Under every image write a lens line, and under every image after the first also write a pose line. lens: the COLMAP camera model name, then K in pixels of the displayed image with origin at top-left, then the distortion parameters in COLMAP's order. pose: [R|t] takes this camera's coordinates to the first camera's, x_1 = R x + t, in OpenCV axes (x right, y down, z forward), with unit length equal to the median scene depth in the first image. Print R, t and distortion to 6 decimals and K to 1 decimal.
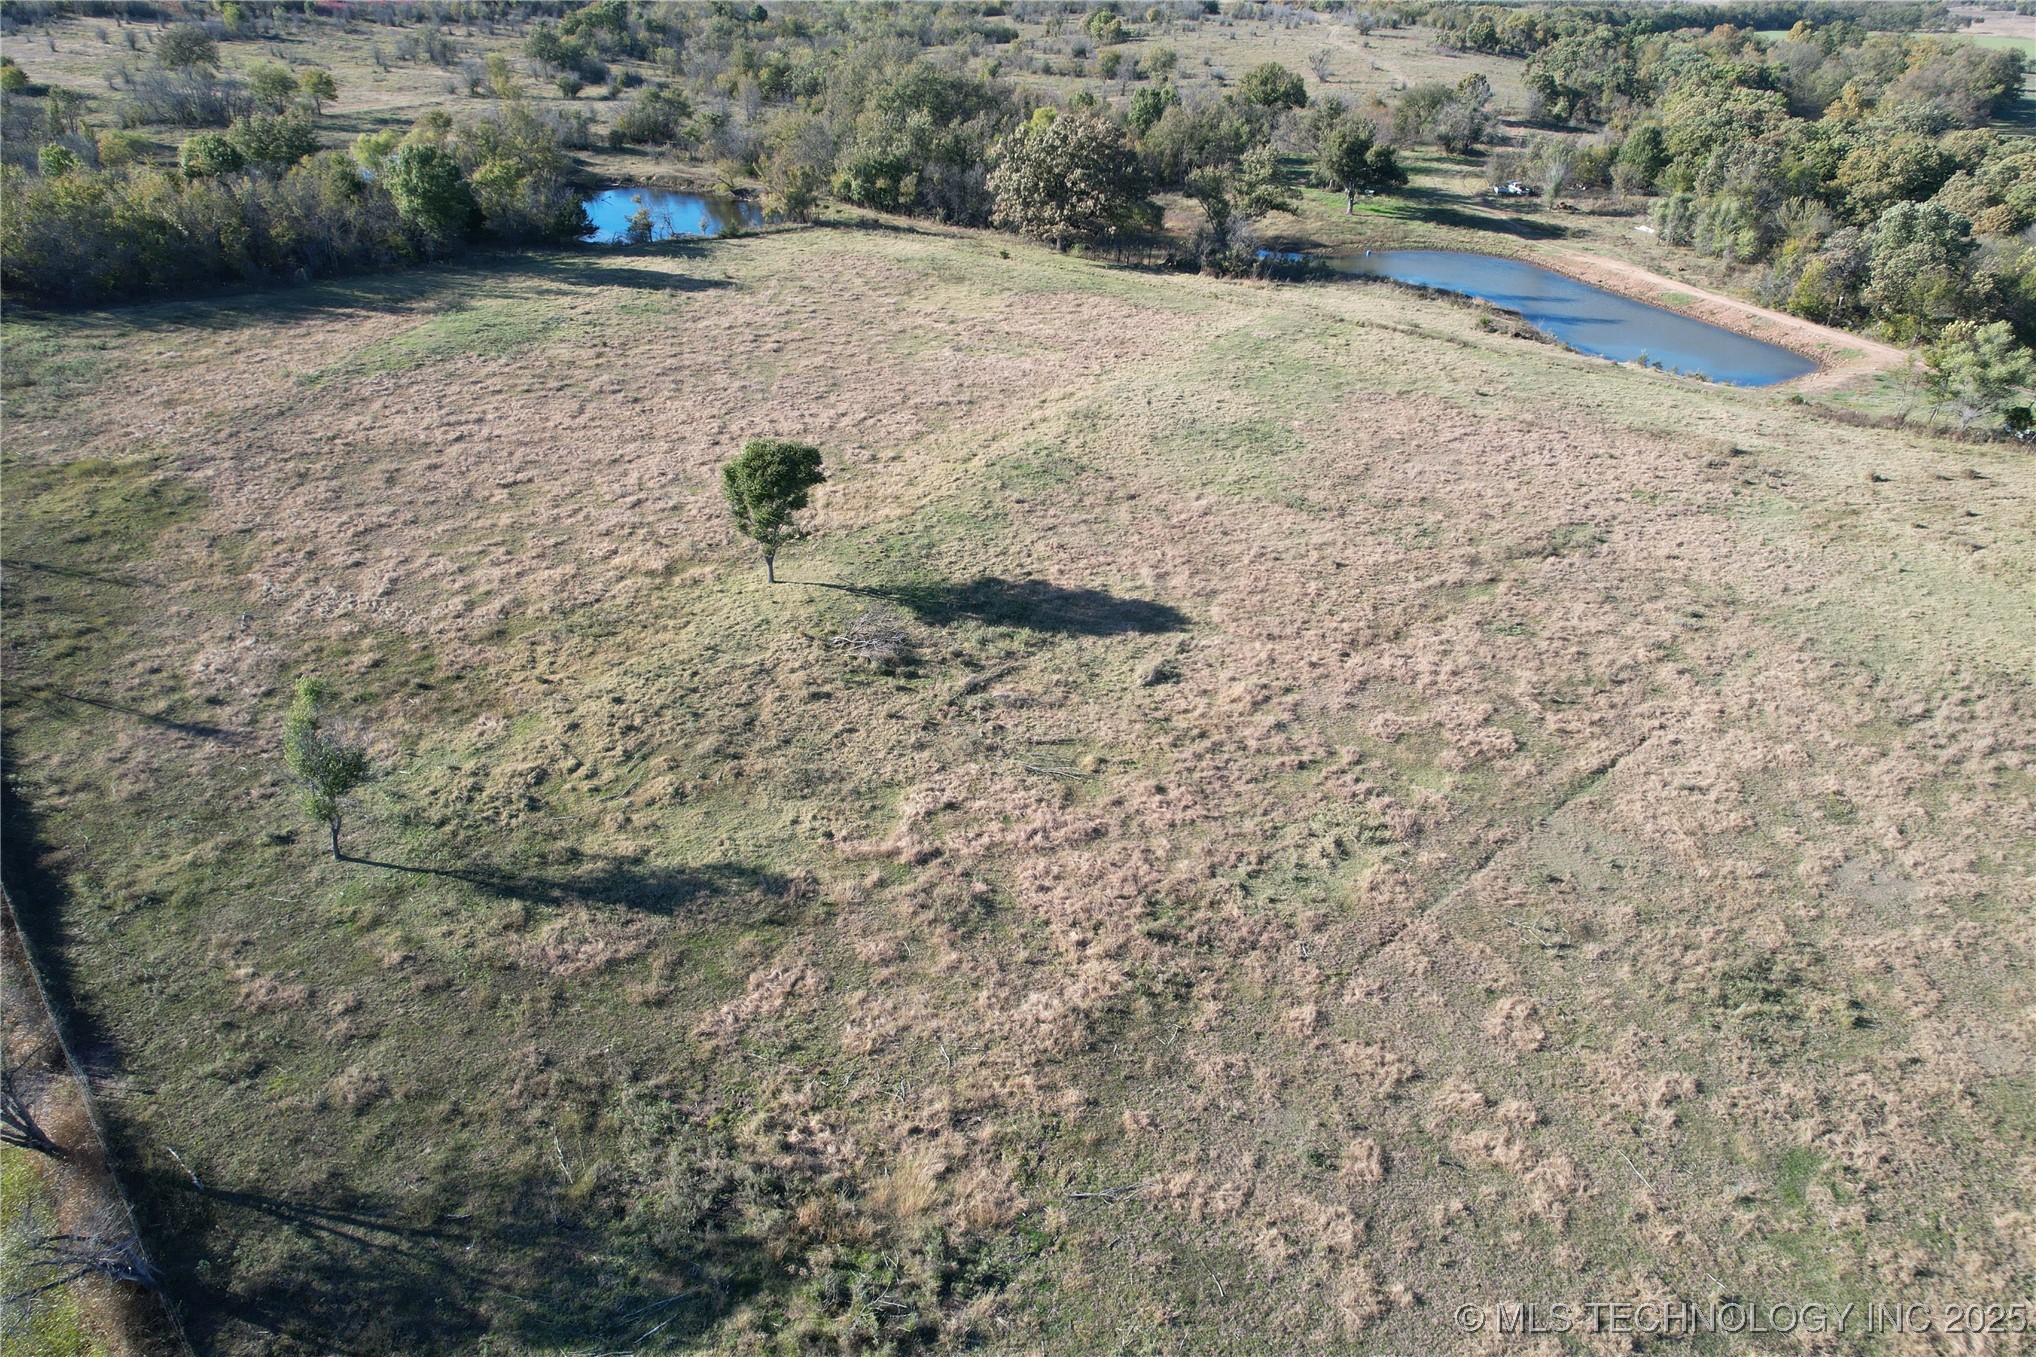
lens RADIAL K [[1313.8, 0, 1029.2], [0, 1313.8, 672.6], [0, 0, 1]] dist [-0.077353, 0.071360]
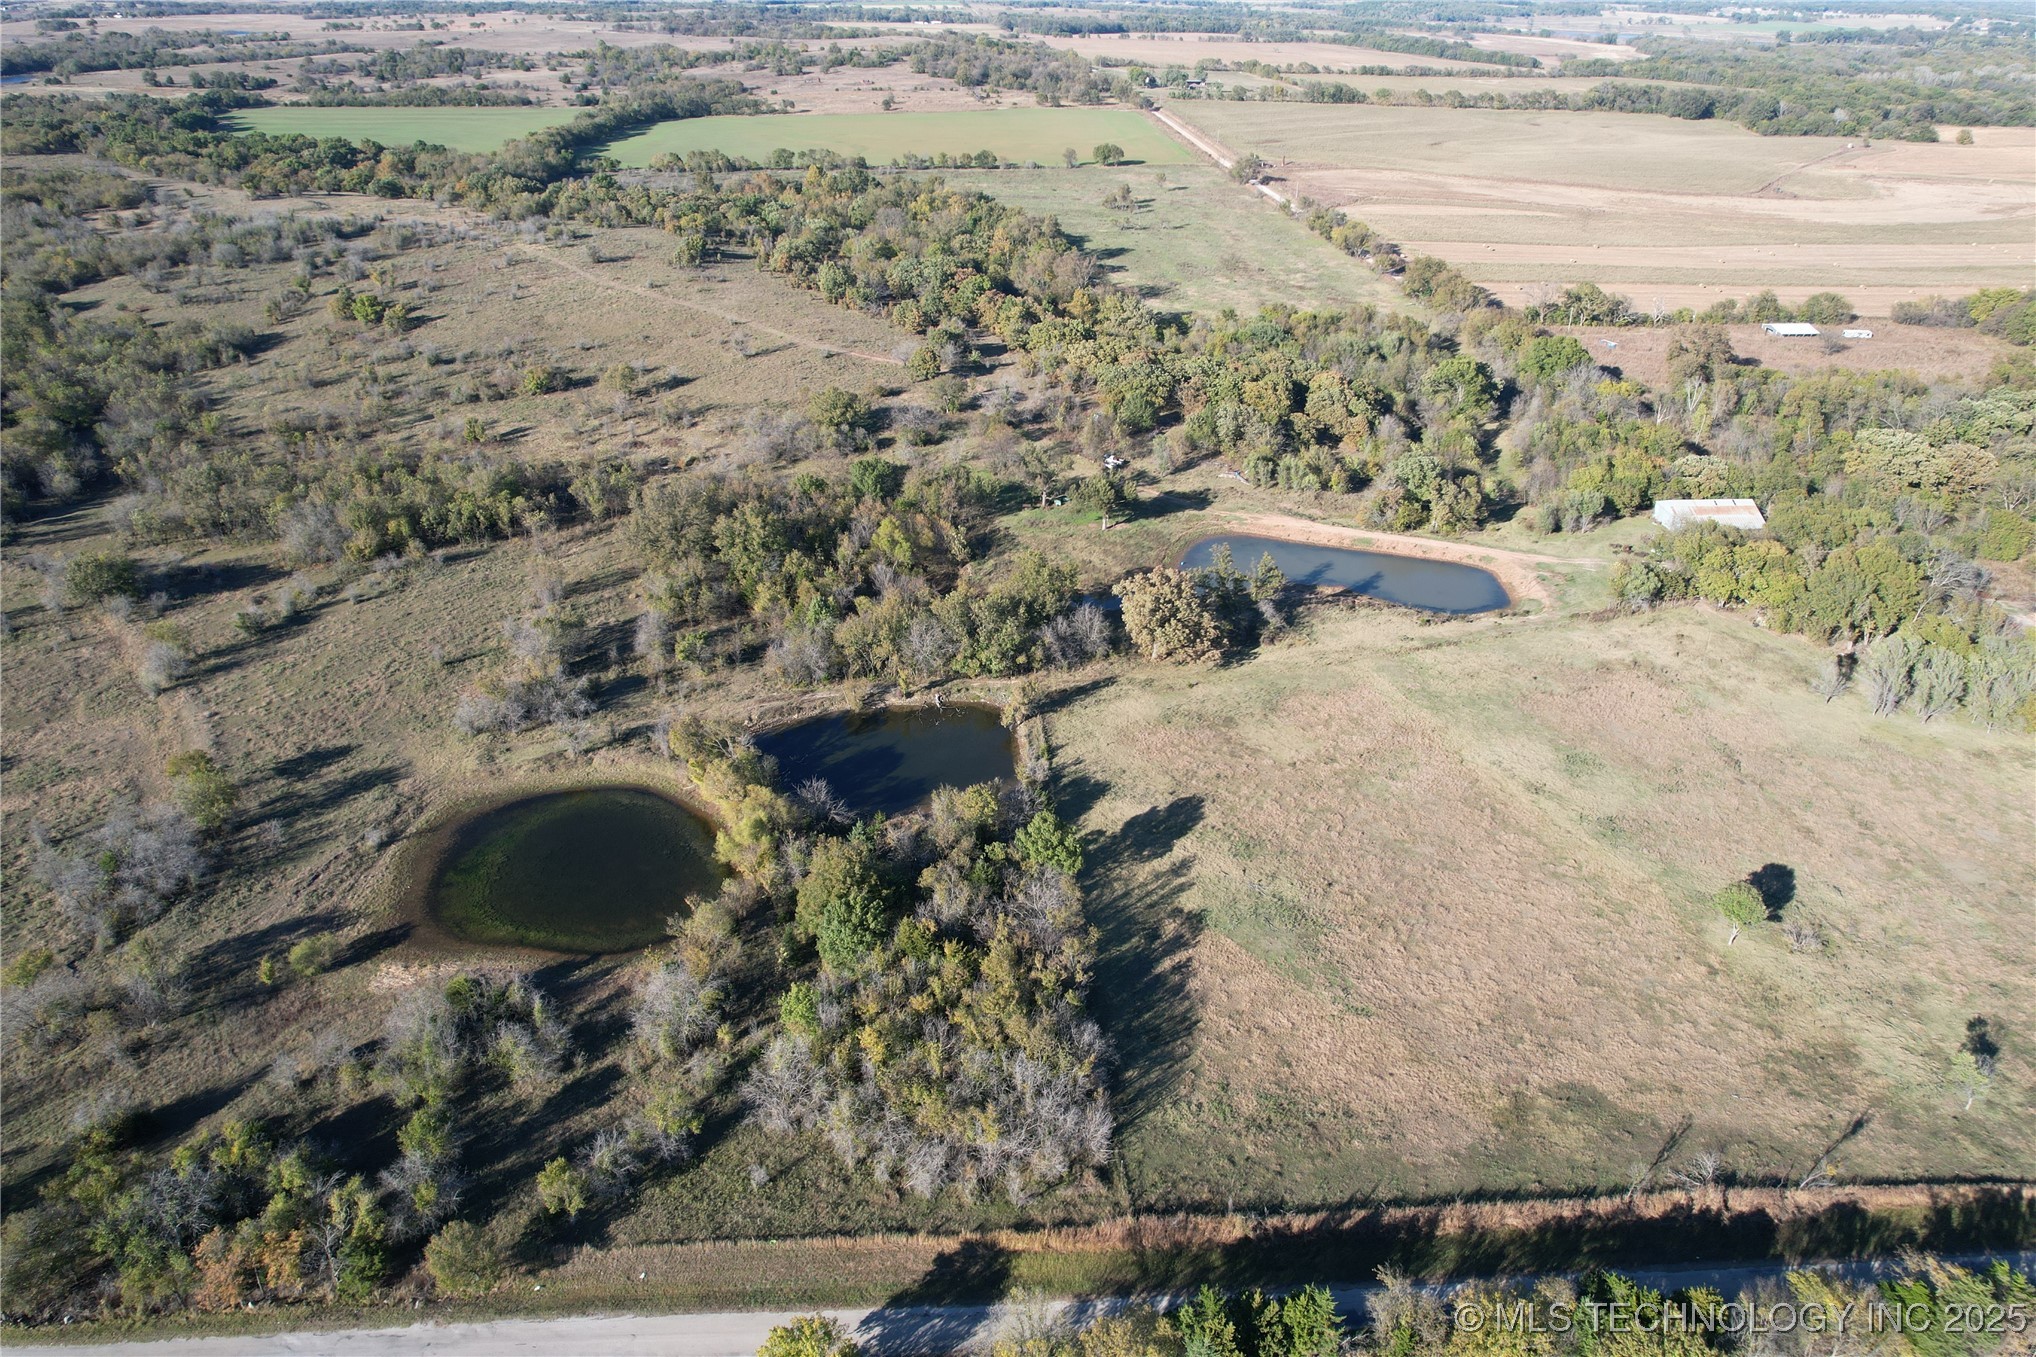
lens RADIAL K [[1313.8, 0, 964.9], [0, 1313.8, 683.5], [0, 0, 1]] dist [-0.077353, 0.071360]
pose [[0.615885, -0.402009, 0.677550, -1.139463], [0.389904, 0.902840, 0.181261, -0.677749], [-0.684588, 0.152544, 0.712790, 0.135132]]
